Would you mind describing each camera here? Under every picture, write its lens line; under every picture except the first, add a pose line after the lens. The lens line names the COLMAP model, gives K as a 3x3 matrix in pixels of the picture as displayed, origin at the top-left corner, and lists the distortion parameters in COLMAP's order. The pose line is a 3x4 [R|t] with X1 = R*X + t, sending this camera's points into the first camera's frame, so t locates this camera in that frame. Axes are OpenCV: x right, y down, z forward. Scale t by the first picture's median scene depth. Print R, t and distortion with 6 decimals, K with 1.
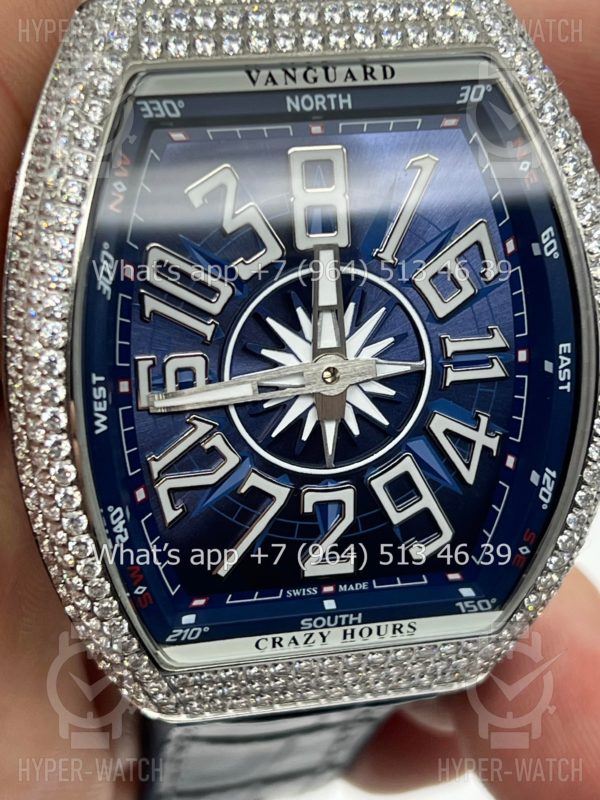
lens RADIAL K [[1901.7, 0, 298.9], [0, 1901.7, 402.8], [0, 0, 1]] dist [0.224894, 0.000000]
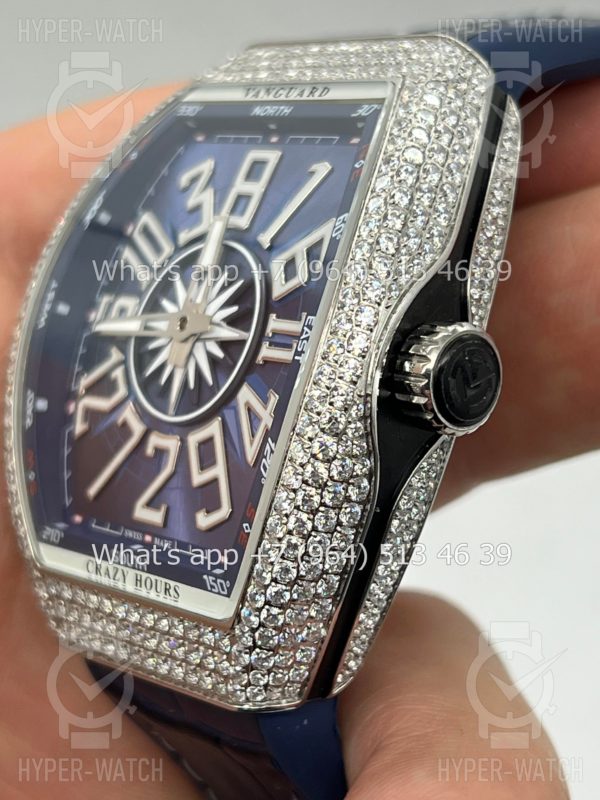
lens RADIAL K [[1901.7, 0, 314.0], [0, 1901.7, 431.9], [0, 0, 1]] dist [0.224894, 0.000000]
pose [[0.484112, 0.085540, -0.870815, 1.025894], [-0.492083, 0.849536, -0.190113, 0.212717], [0.723526, 0.520549, 0.453364, 0.571839]]
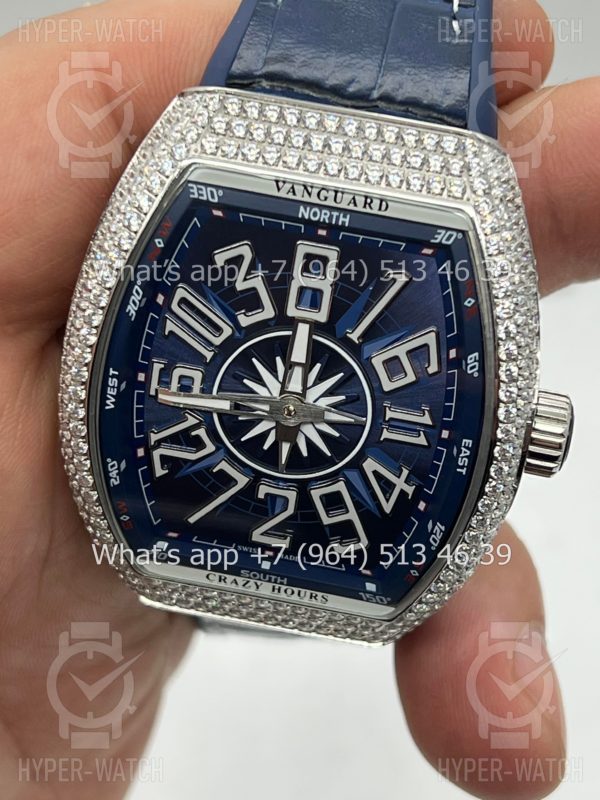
lens RADIAL K [[1901.7, 0, 302.2], [0, 1901.7, 402.9], [0, 0, 1]] dist [0.224894, 0.000000]
pose [[0.927604, 0.292985, -0.231754, 0.326085], [-0.249534, 0.947646, 0.199249, -0.282879], [0.277997, -0.126994, 0.952150, -0.255348]]
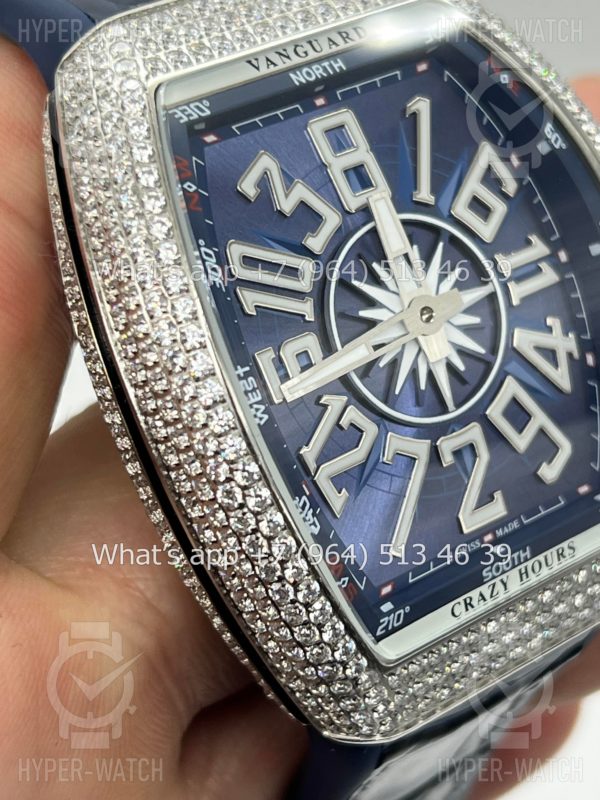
lens RADIAL K [[1901.7, 0, 308.1], [0, 1901.7, 408.0], [0, 0, 1]] dist [0.224894, 0.000000]
pose [[0.886006, -0.338279, 0.317113, -0.371120], [0.403955, 0.898891, -0.169753, 0.173737], [-0.227625, 0.278502, 0.933072, 0.084894]]
